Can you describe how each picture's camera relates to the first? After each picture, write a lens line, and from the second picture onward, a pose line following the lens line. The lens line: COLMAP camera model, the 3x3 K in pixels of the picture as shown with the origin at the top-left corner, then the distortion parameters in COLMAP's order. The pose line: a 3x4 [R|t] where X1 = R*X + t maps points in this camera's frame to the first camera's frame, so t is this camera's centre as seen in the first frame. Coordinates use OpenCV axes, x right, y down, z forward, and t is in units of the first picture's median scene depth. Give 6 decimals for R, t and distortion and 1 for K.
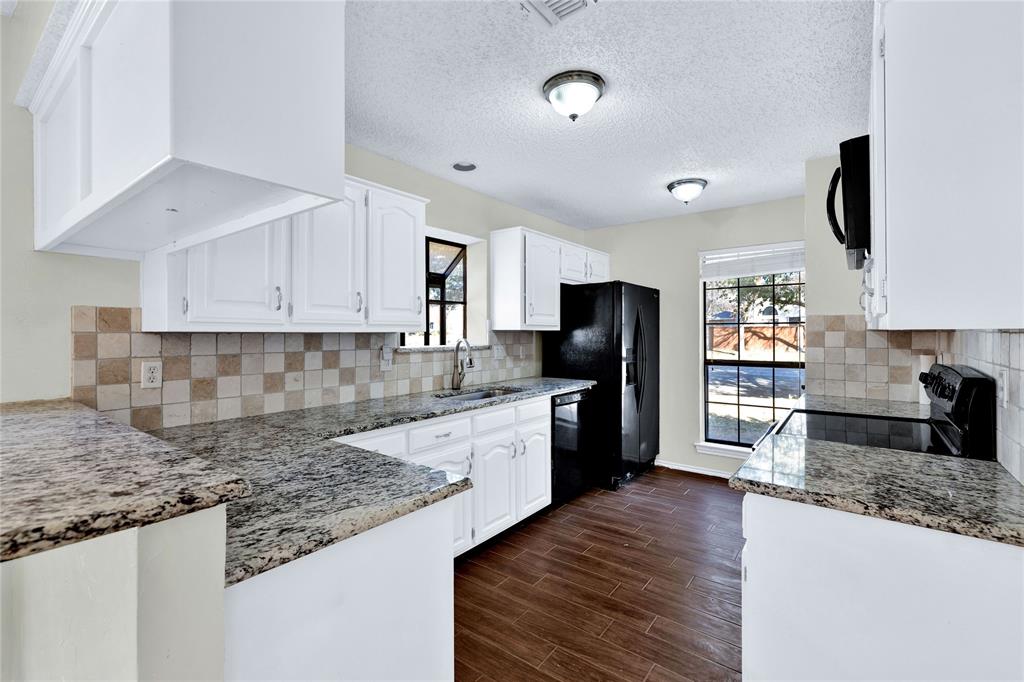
lens RADIAL K [[444.3, 0, 508.8], [0, 444.3, 333.3], [0, 0, 1]] dist [-0.001491, 0.001118]
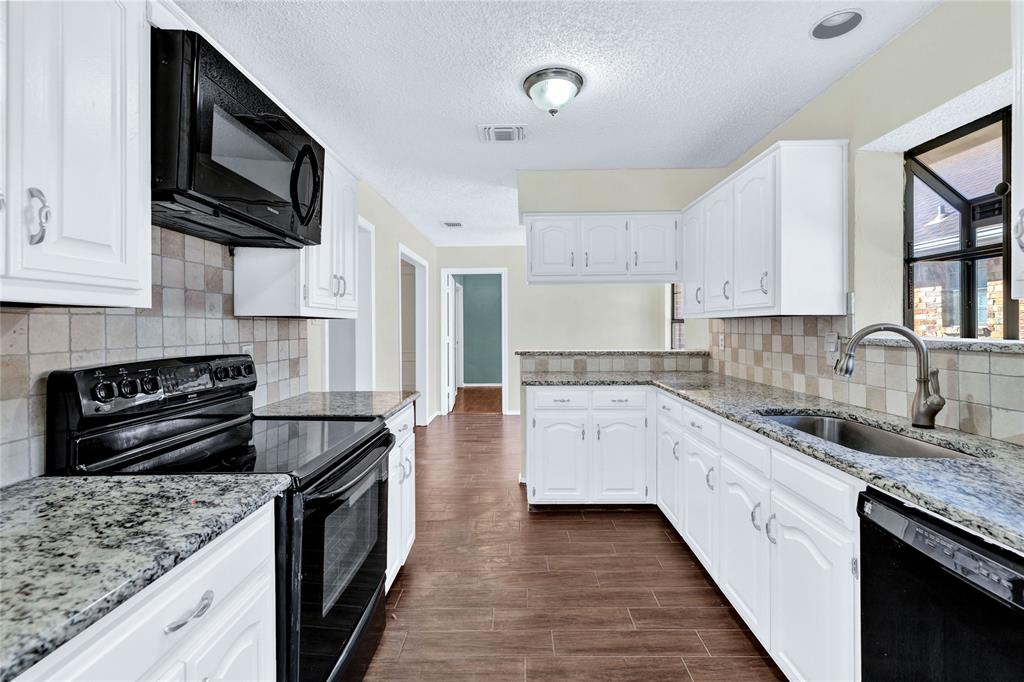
lens RADIAL K [[444.3, 0, 514.2], [0, 444.3, 325.3], [0, 0, 1]] dist [-0.001491, 0.001118]
pose [[-0.793291, 0.006509, -0.608807, 0.700407], [0.007004, 0.999974, 0.001565, 0.011679], [0.608802, -0.003023, -0.793316, 1.445604]]
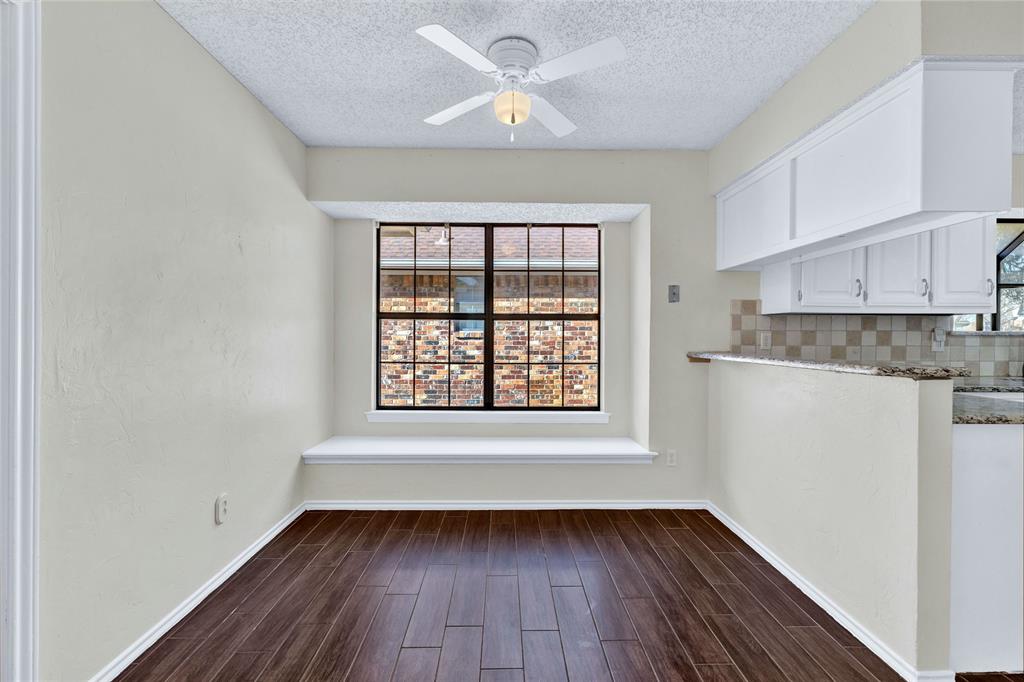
lens RADIAL K [[444.3, 0, 514.3], [0, 444.3, 335.4], [0, 0, 1]] dist [-0.001491, 0.001118]
pose [[0.632661, 0.003197, -0.774422, -0.105052], [-0.006227, 0.999980, -0.000959, 0.060296], [0.774404, 0.005429, 0.632669, -0.542625]]
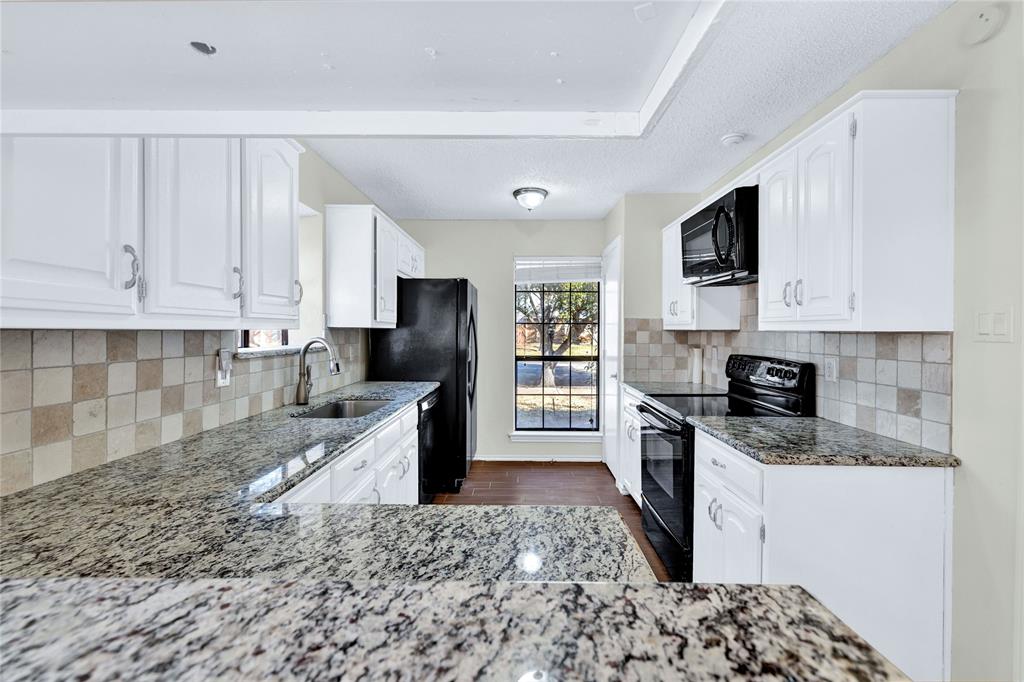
lens RADIAL K [[444.3, 0, 510.2], [0, 444.3, 334.0], [0, 0, 1]] dist [-0.001491, 0.001118]
pose [[0.799716, 0.000528, 0.600378, -0.378376], [-0.005086, 0.999970, 0.005895, -0.001580], [-0.600357, -0.007767, 0.799695, 0.229511]]
